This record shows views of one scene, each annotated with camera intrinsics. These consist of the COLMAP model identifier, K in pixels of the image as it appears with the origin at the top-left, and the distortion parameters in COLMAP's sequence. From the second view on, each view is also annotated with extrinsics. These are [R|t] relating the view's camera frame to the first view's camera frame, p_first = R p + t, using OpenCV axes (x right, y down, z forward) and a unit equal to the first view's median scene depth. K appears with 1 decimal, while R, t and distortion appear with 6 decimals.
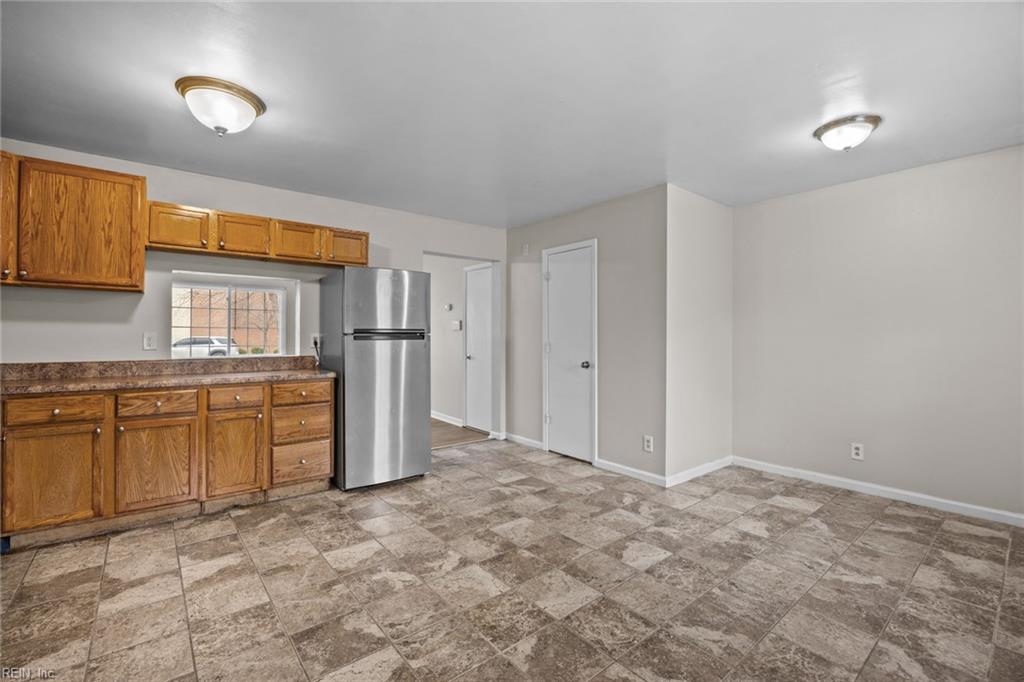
lens RADIAL K [[446.0, 0, 517.6], [0, 446.0, 333.3], [0, 0, 1]] dist [-0.017526, 0.001012]
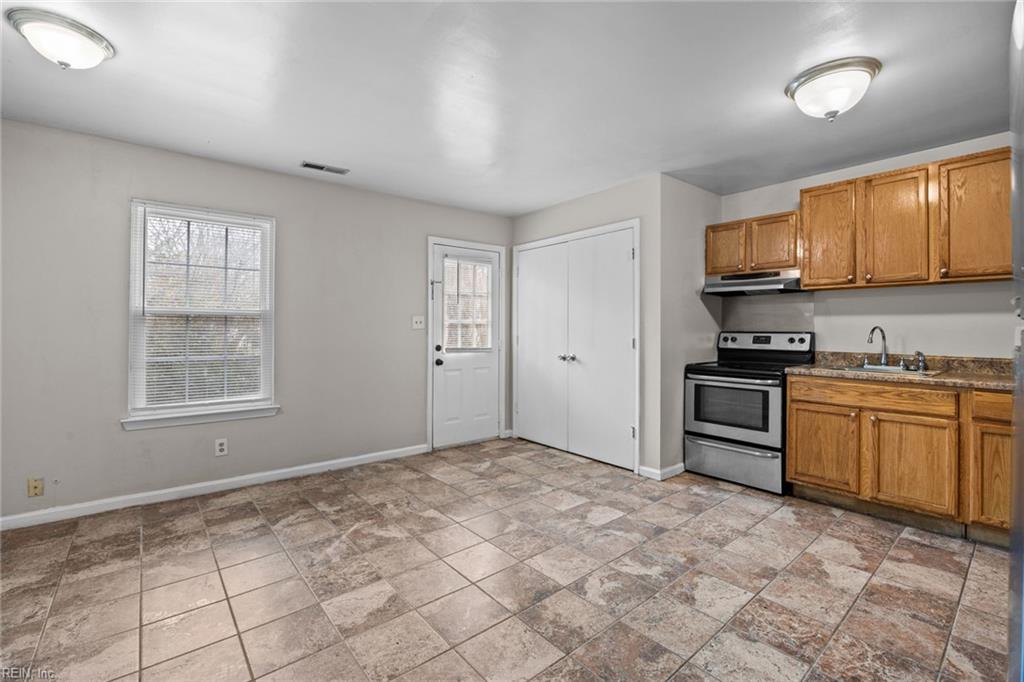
lens RADIAL K [[446.0, 0, 517.6], [0, 446.0, 333.3], [0, 0, 1]] dist [-0.017526, 0.001012]
pose [[-0.999979, -0.005048, -0.004052, 0.004972], [-0.005065, 0.999978, 0.004321, 0.009803], [0.004030, 0.004341, -0.999982, 1.551693]]
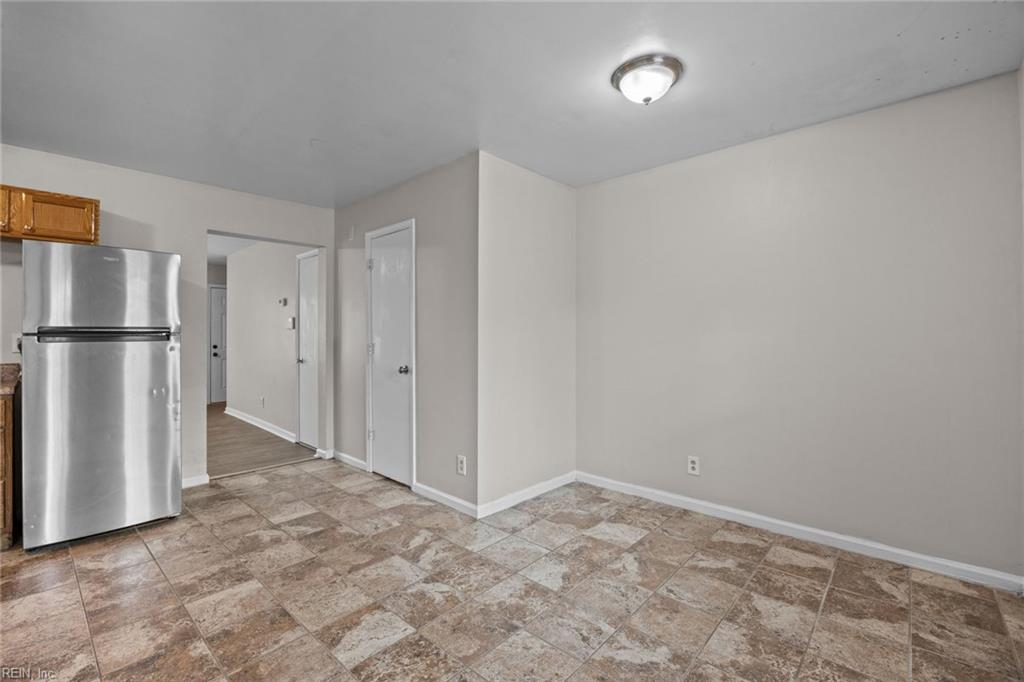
lens RADIAL K [[446.0, 0, 517.6], [0, 446.0, 333.3], [0, 0, 1]] dist [-0.017526, 0.001012]
pose [[0.988889, -0.002807, 0.148627, 0.356901], [0.002438, 0.999993, 0.002665, 0.000584], [-0.148633, -0.002273, 0.988890, 0.214851]]
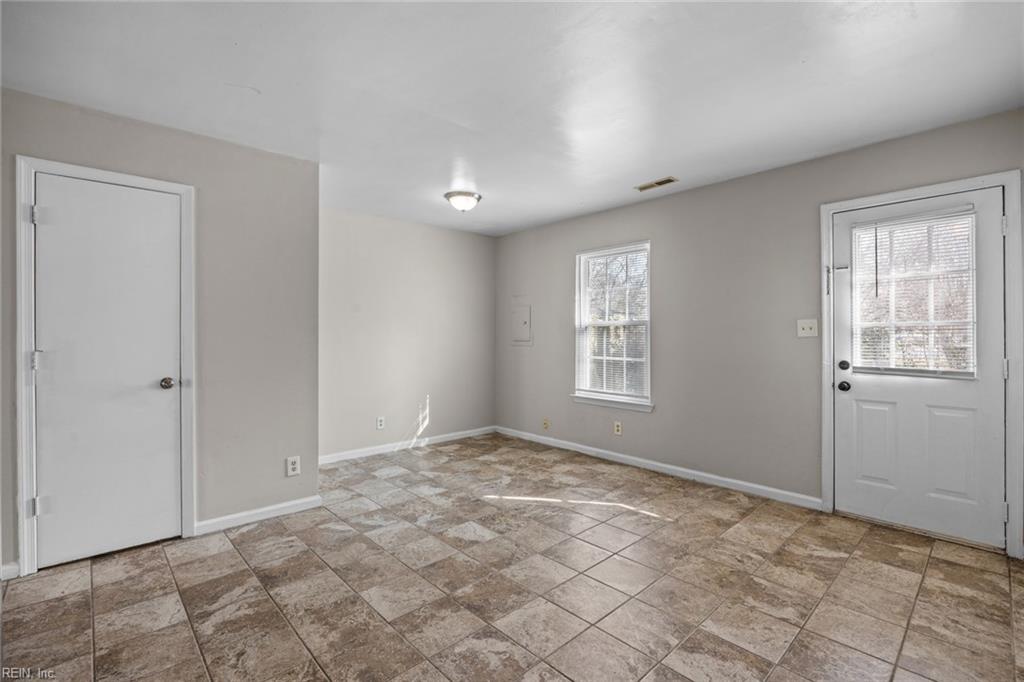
lens RADIAL K [[456.0, 0, 514.7], [0, 456.0, 339.8], [0, 0, 1]] dist [-0.015576, 0.000574]
pose [[-0.058083, -0.012615, 0.998232, -0.743648], [-0.004613, 0.999913, 0.012368, -0.000180], [-0.998301, -0.003886, -0.058137, 0.830346]]
